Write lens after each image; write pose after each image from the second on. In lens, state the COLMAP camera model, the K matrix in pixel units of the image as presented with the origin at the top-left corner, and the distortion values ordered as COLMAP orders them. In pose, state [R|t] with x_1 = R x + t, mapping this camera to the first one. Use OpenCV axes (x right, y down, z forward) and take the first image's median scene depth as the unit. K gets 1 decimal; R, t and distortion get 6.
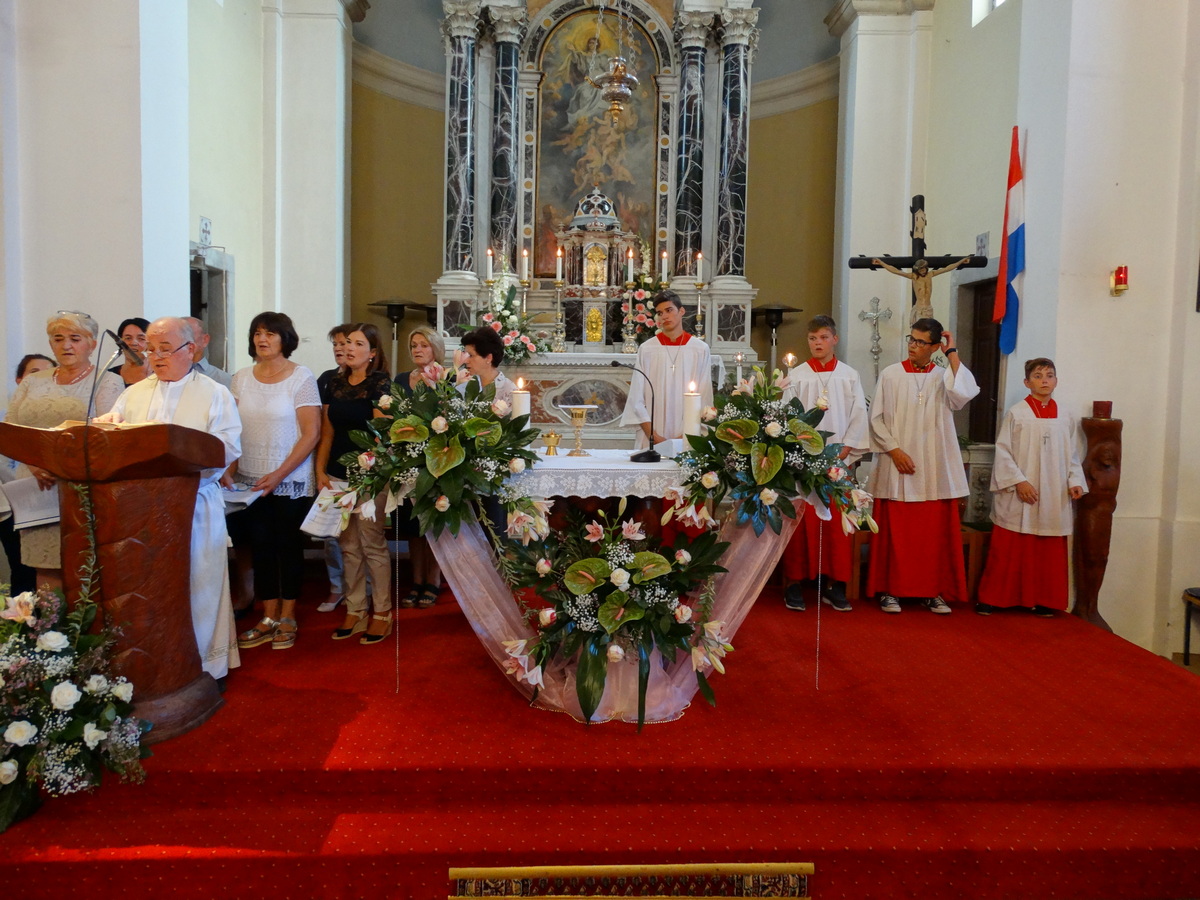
lens RADIAL K [[903.2, 0, 606.3], [0, 903.2, 425.7], [0, 0, 1]] dist [-0.013742, 0.005891]
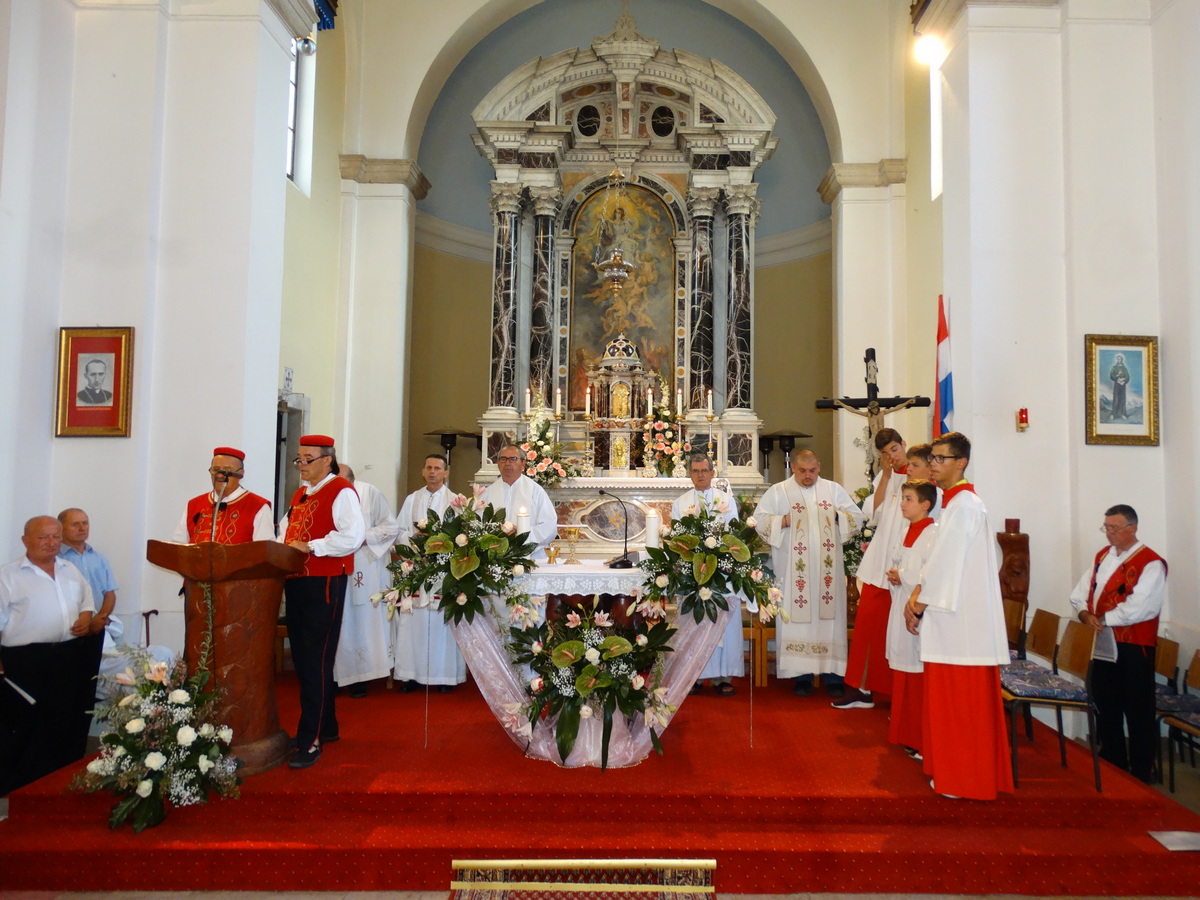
lens RADIAL K [[911.1, 0, 633.9], [0, 911.1, 413.2], [0, 0, 1]] dist [0.002332, 0.000812]
pose [[0.999243, -0.009769, -0.037669, 0.049700], [0.004366, 0.990011, -0.140924, 0.001622], [0.038669, 0.140653, 0.989303, -0.144929]]
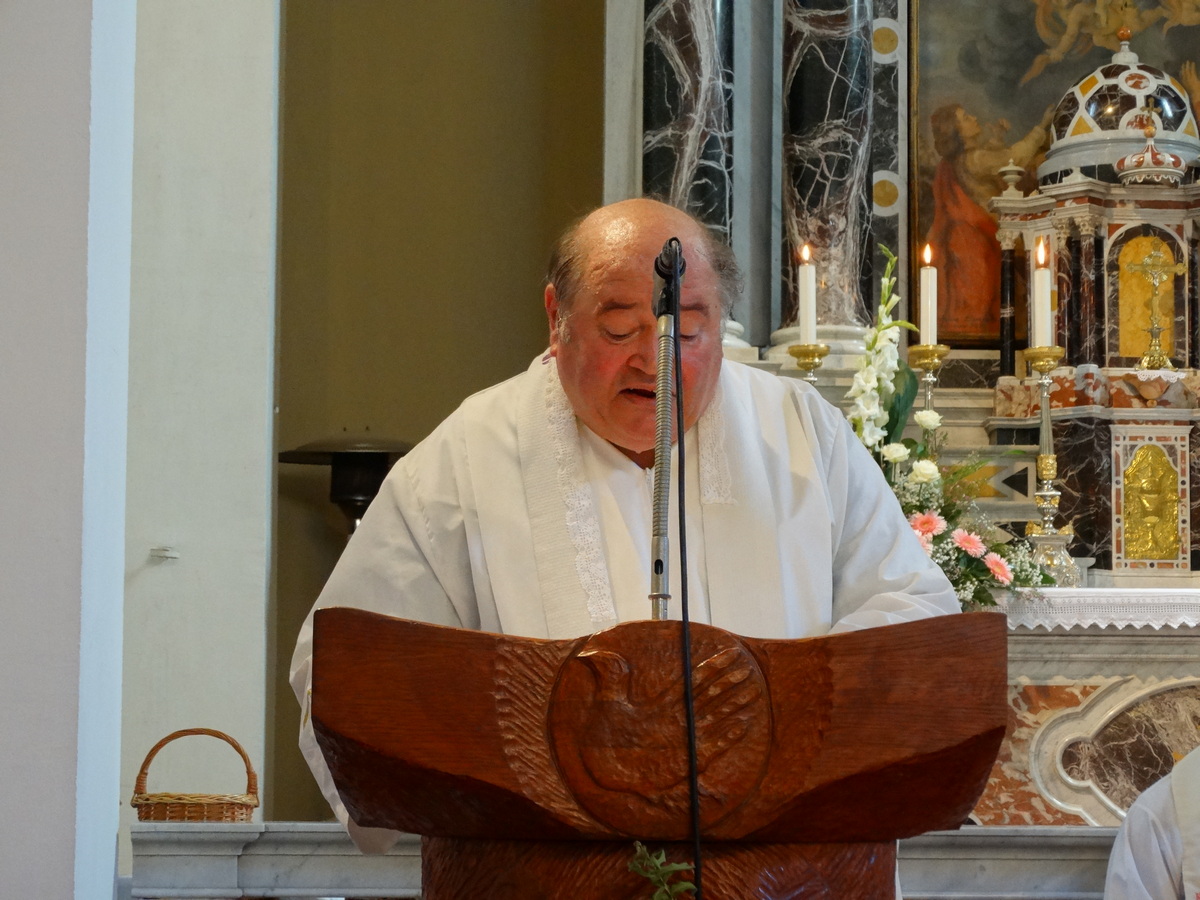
lens RADIAL K [[2995.2, 0, 600.0], [0, 2995.2, 450.0], [0, 0, 1]] dist [0.032563, 0.137501]
pose [[0.999834, -0.008258, 0.016217, -0.209972], [0.010861, 0.985792, -0.167621, 0.031989], [-0.014602, 0.167769, 0.985718, 0.055563]]
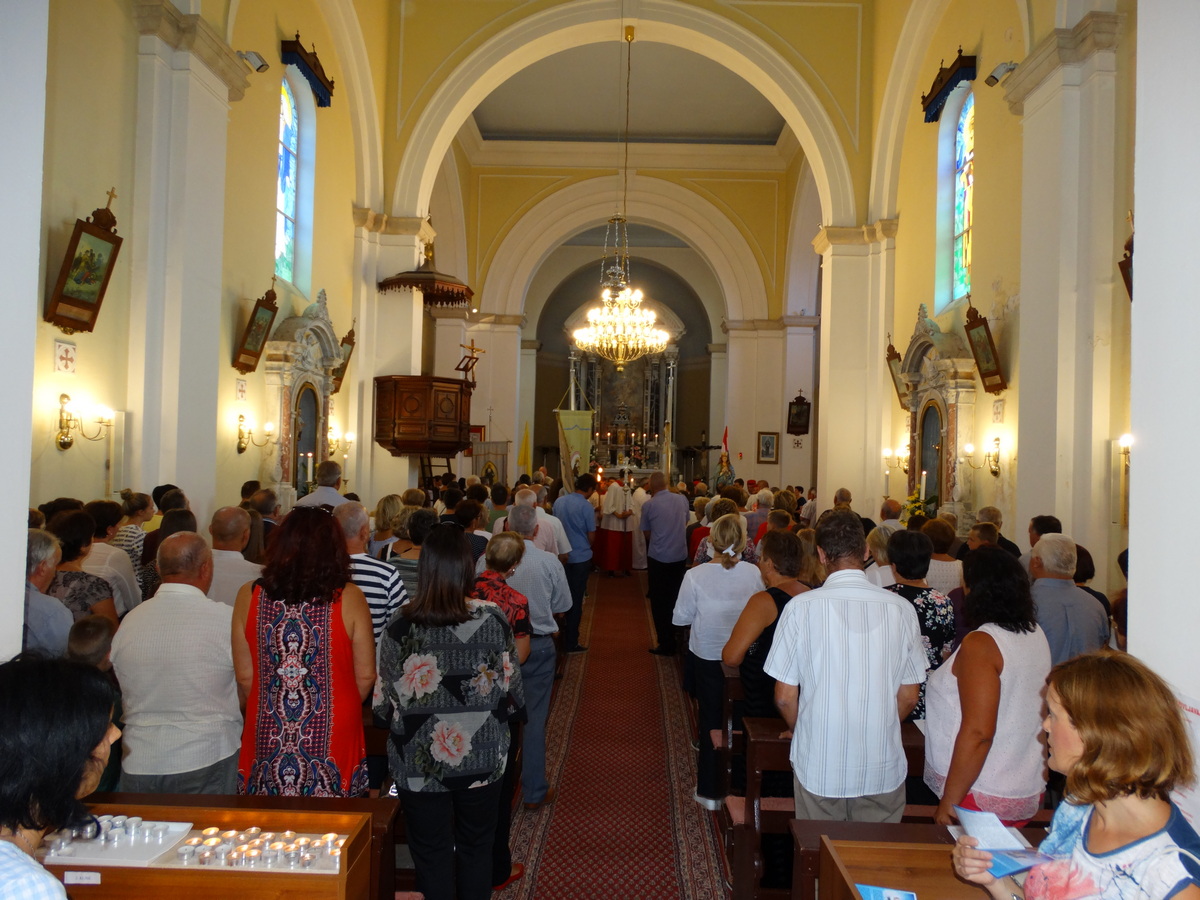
lens RADIAL K [[849.1, 0, 605.3], [0, 849.1, 446.9], [0, 0, 1]] dist [-0.012088, 0.024691]
pose [[0.998338, 0.007372, -0.057151, 0.094559], [-0.012036, 0.996584, -0.081708, 0.075521], [0.056354, 0.082260, 0.995016, -1.735027]]
